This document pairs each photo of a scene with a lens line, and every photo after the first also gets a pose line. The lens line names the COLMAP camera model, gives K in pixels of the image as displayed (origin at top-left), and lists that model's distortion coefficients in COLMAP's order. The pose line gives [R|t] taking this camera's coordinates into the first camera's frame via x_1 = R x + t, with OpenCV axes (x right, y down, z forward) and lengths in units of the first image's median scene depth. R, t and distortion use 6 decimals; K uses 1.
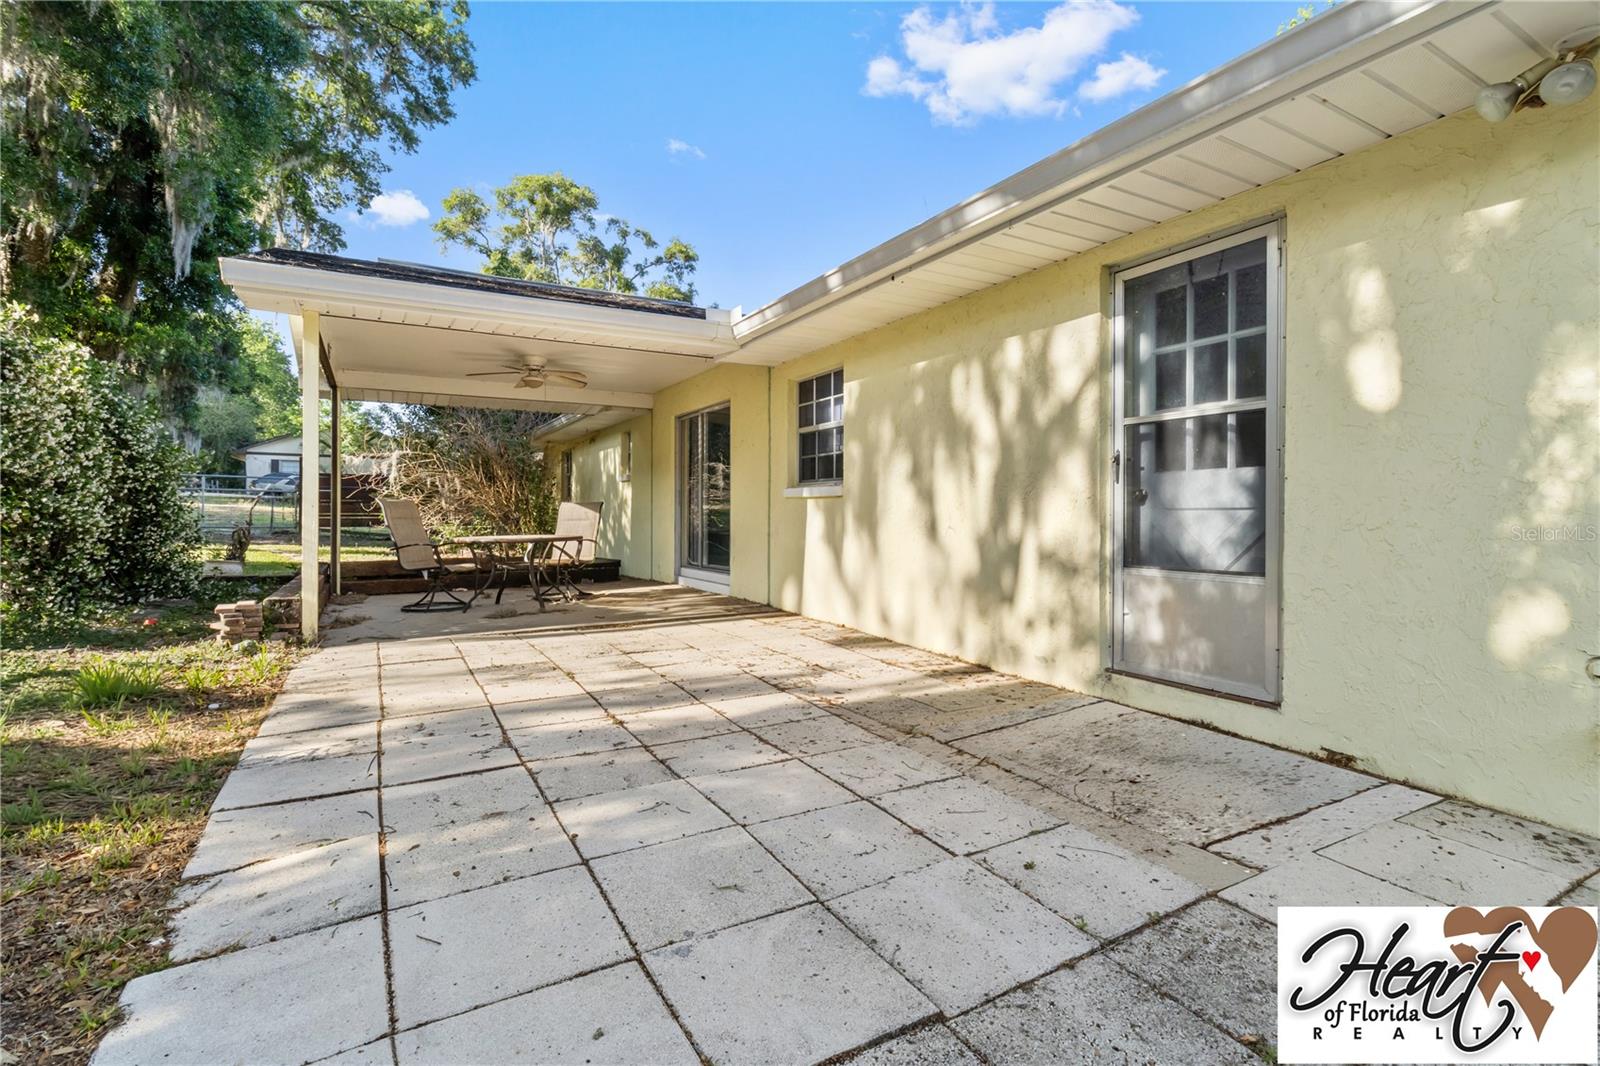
lens RADIAL K [[757.4, 0, 805.4], [0, 757.4, 518.4], [0, 0, 1]] dist [0.002161, 0.000396]
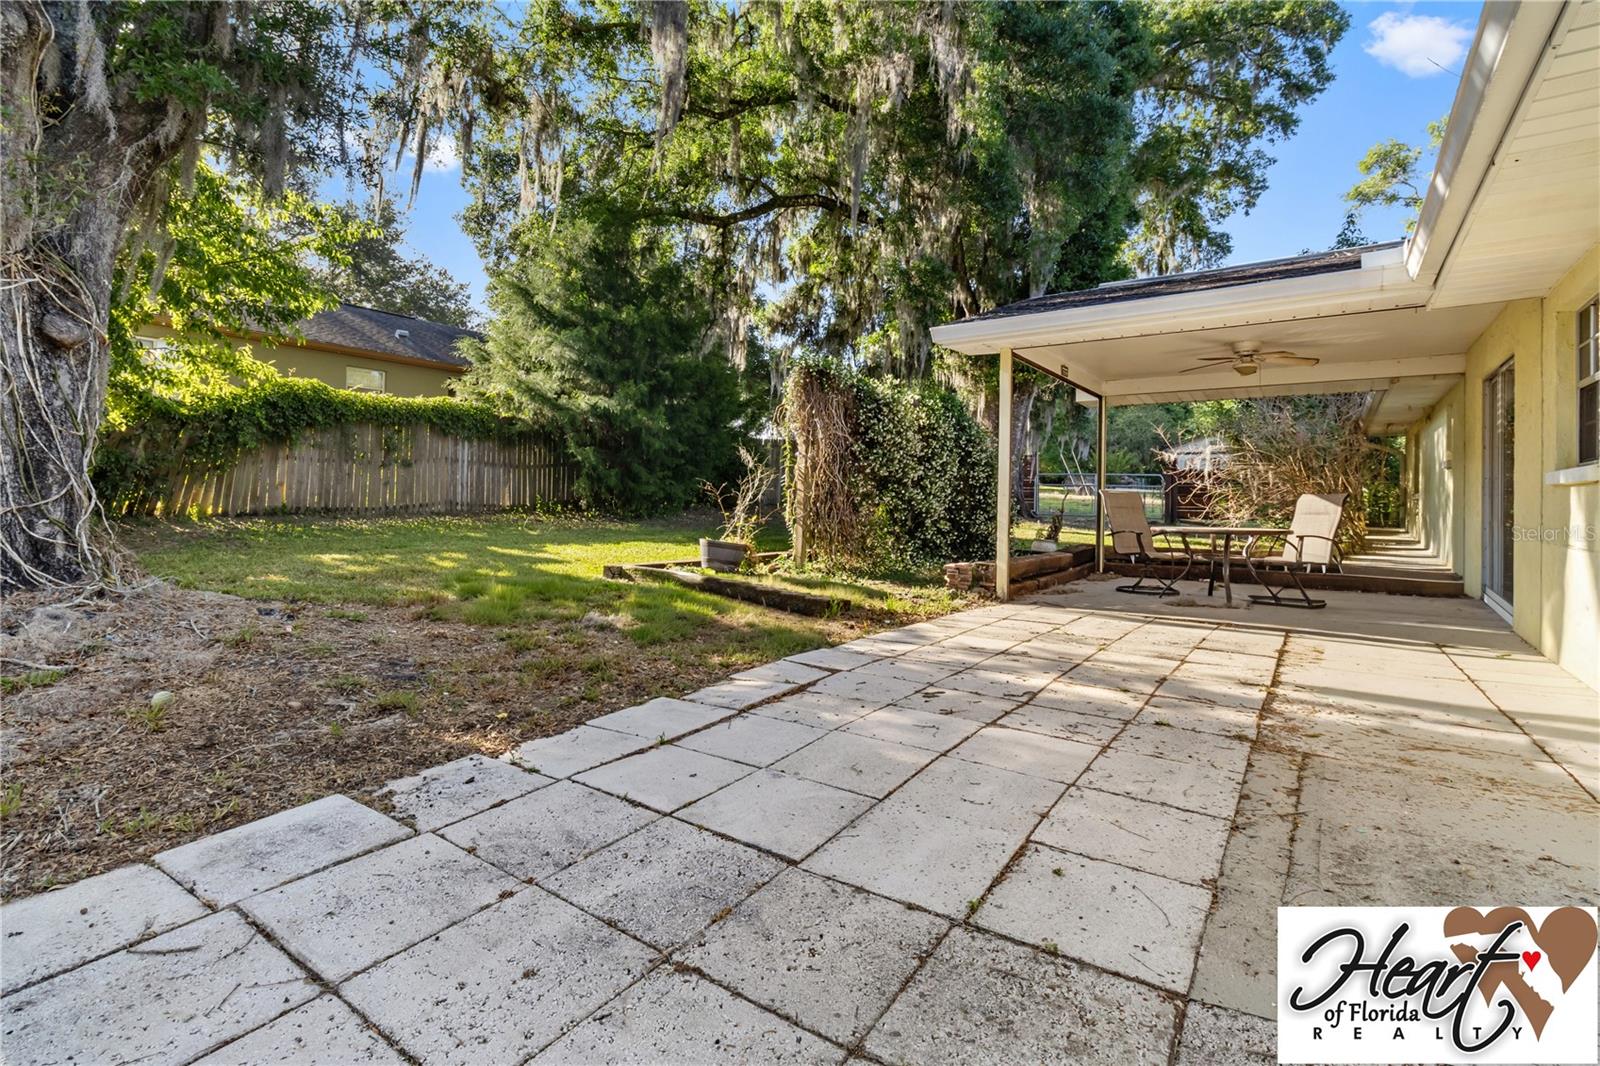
lens RADIAL K [[724.9, 0, 758.1], [0, 724.9, 490.3], [0, 0, 1]] dist [-0.000904, -0.000059]
pose [[0.403869, -0.005267, -0.914802, 0.211322], [-0.023272, 0.999601, -0.016029, 0.003292], [0.914521, 0.027763, 0.403585, 0.064624]]
